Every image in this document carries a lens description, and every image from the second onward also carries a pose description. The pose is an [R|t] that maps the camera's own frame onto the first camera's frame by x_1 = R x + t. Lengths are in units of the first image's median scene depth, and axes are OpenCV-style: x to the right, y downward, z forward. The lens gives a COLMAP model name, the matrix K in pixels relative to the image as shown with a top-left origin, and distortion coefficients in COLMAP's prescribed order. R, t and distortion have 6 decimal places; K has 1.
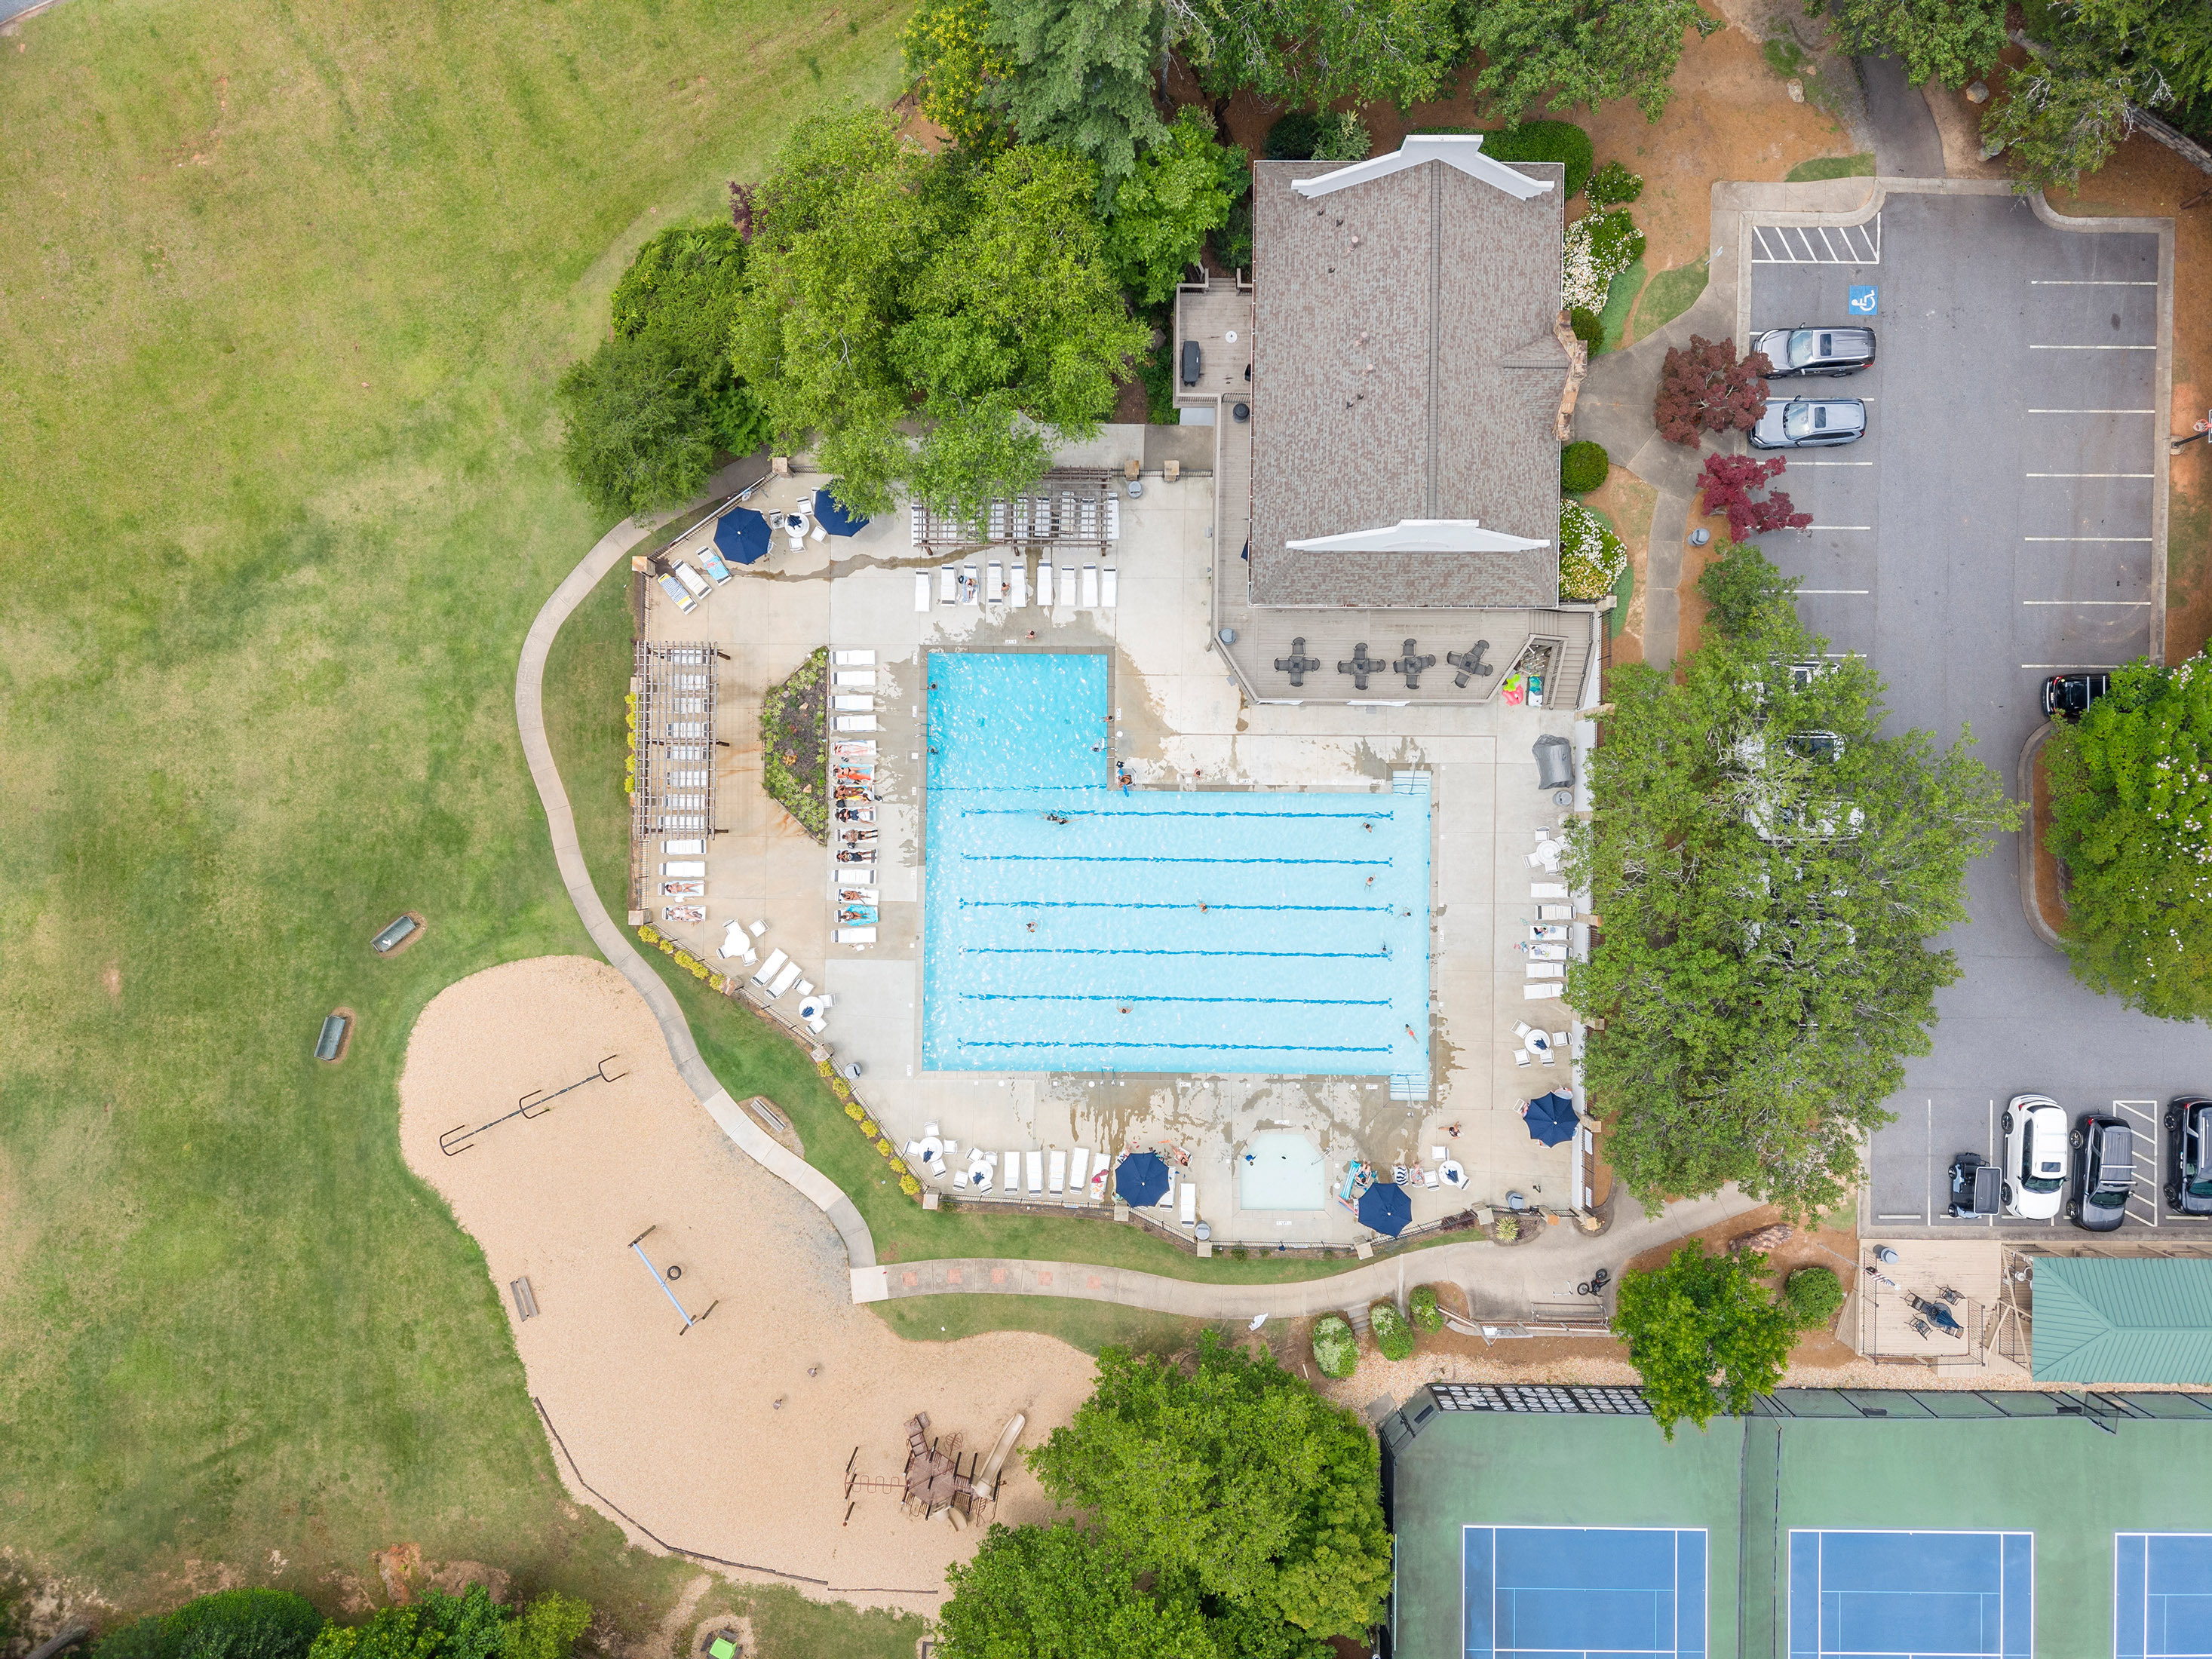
lens RADIAL K [[1534.0, 0, 1104.4], [0, 1534.0, 828.0], [0, 0, 1]] dist [-0.004734, -0.007239]
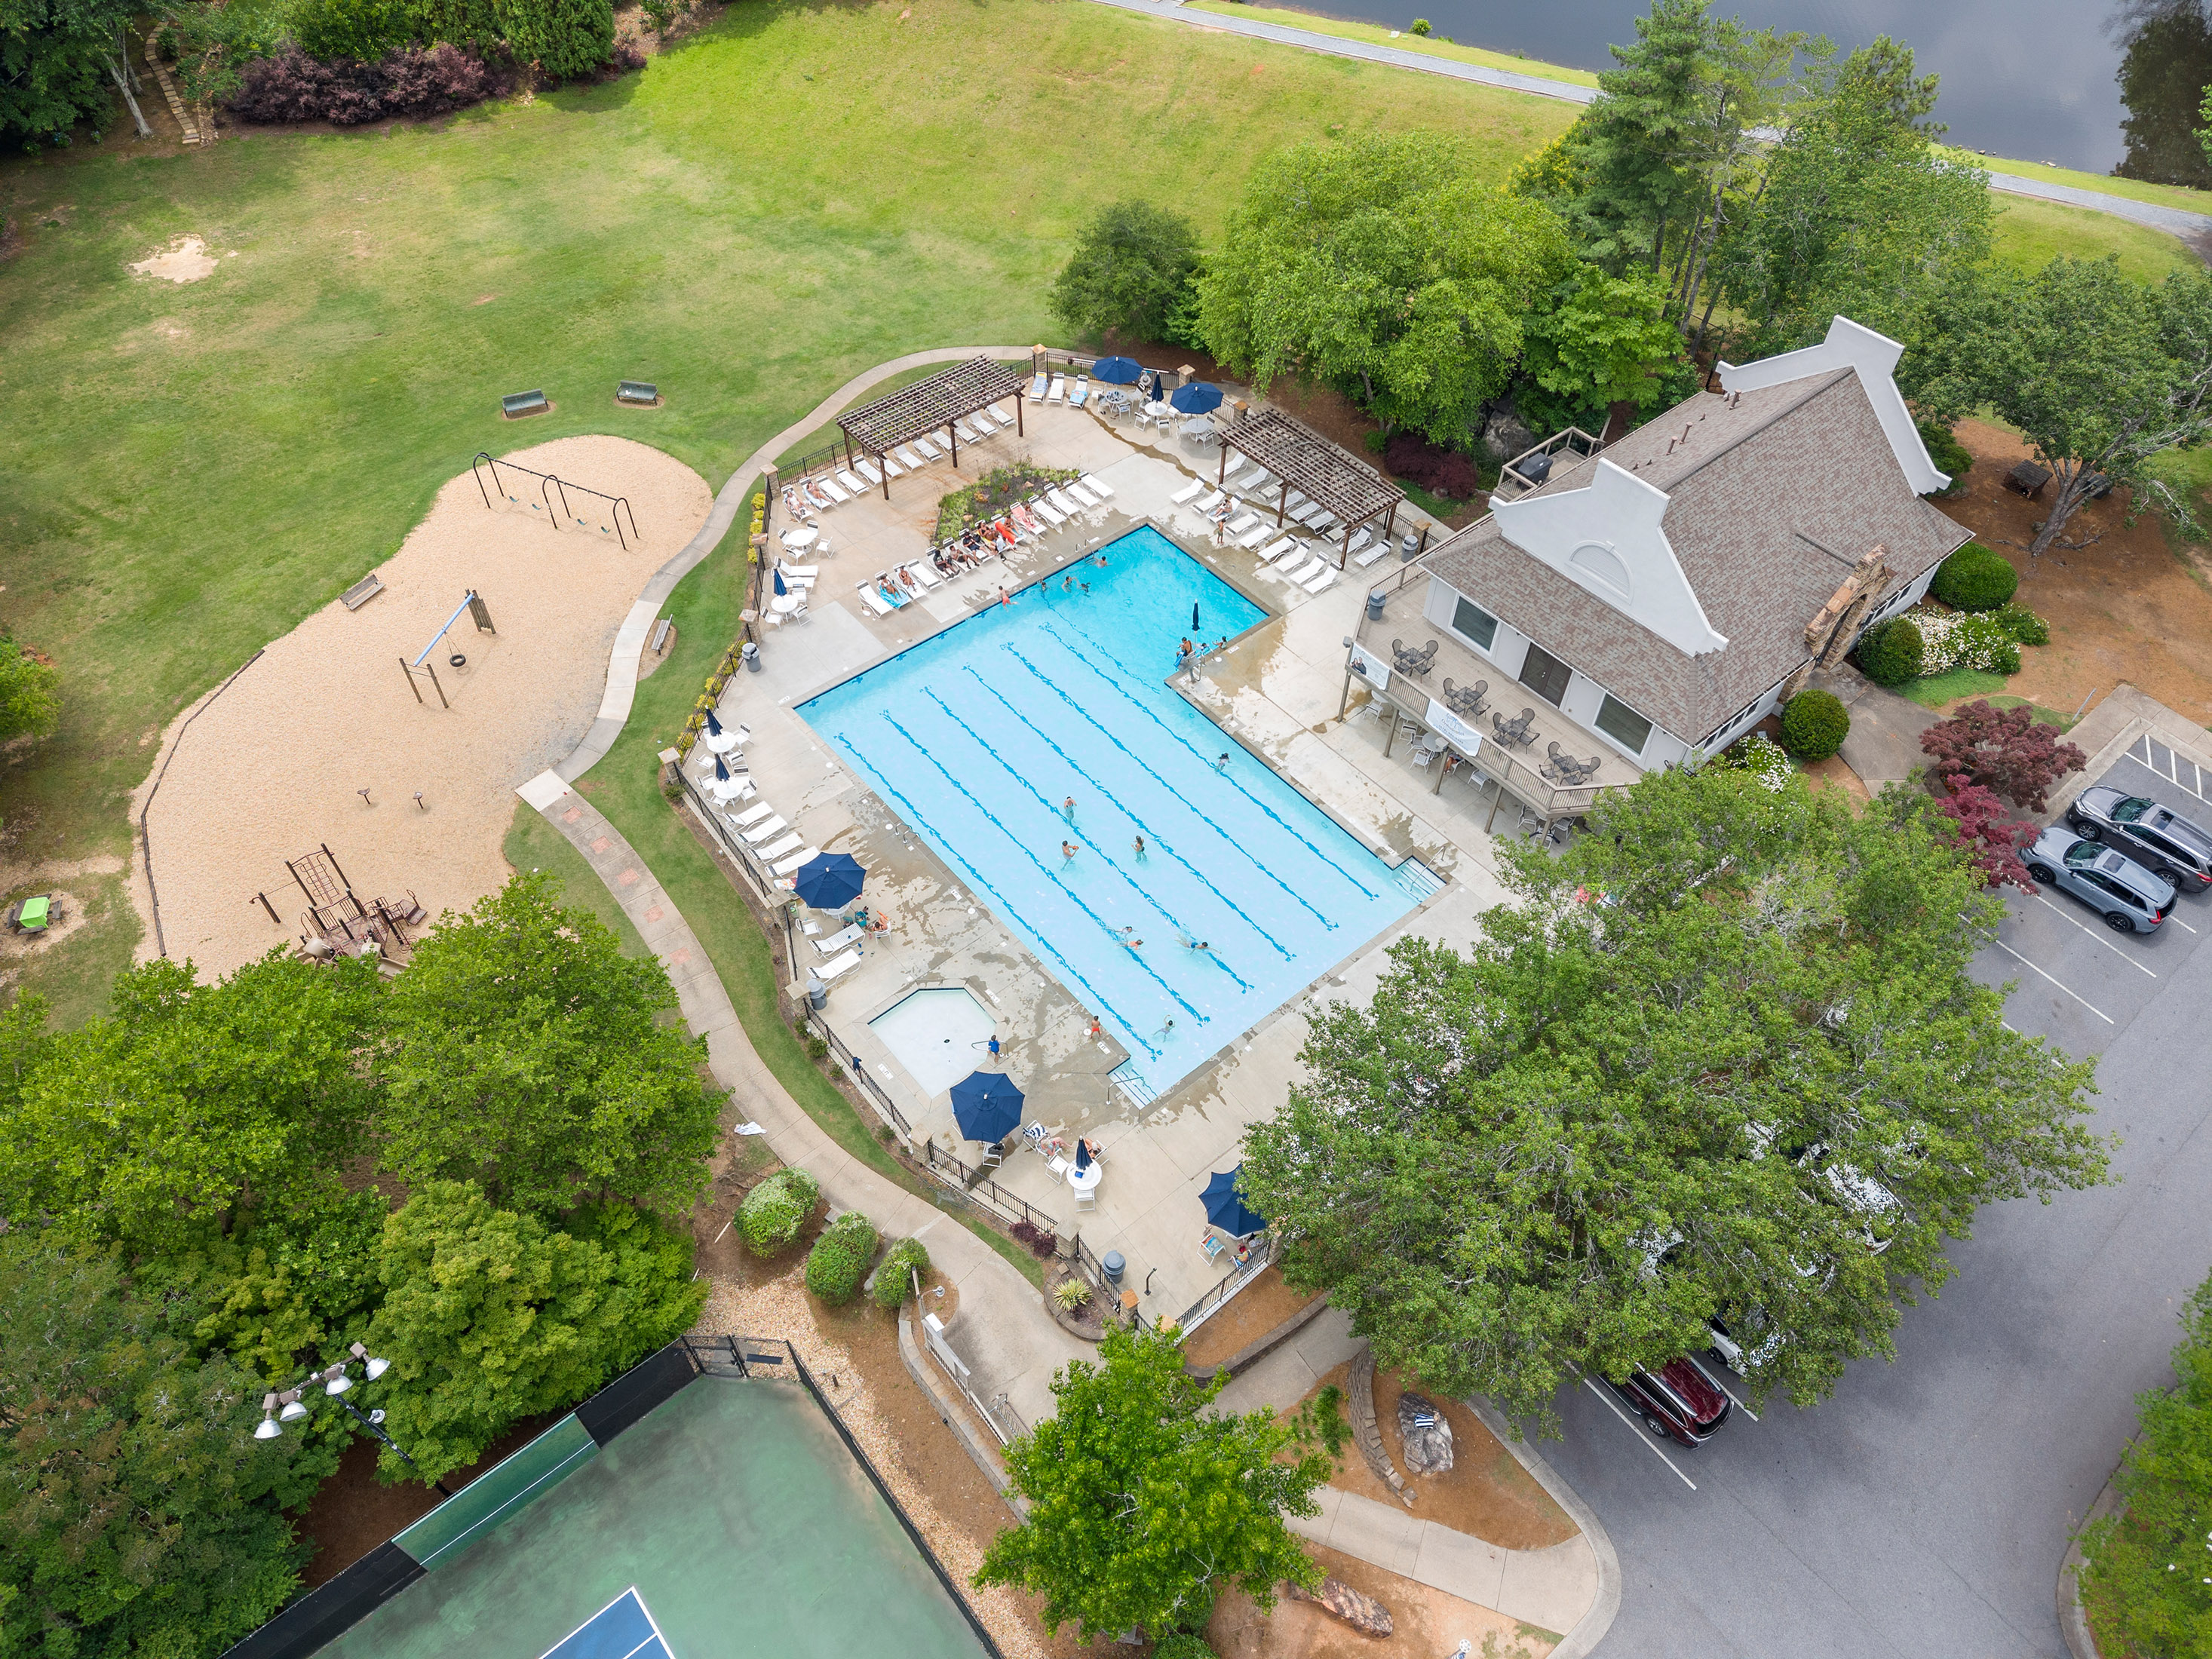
lens RADIAL K [[1534.0, 0, 1101.5], [0, 1534.0, 826.0], [0, 0, 1]] dist [-0.004734, -0.007239]
pose [[0.646544, 0.575728, -0.500518, 0.483510], [-0.762823, 0.480130, -0.433100, 0.439969], [-0.009034, 0.661825, 0.749604, 0.373521]]
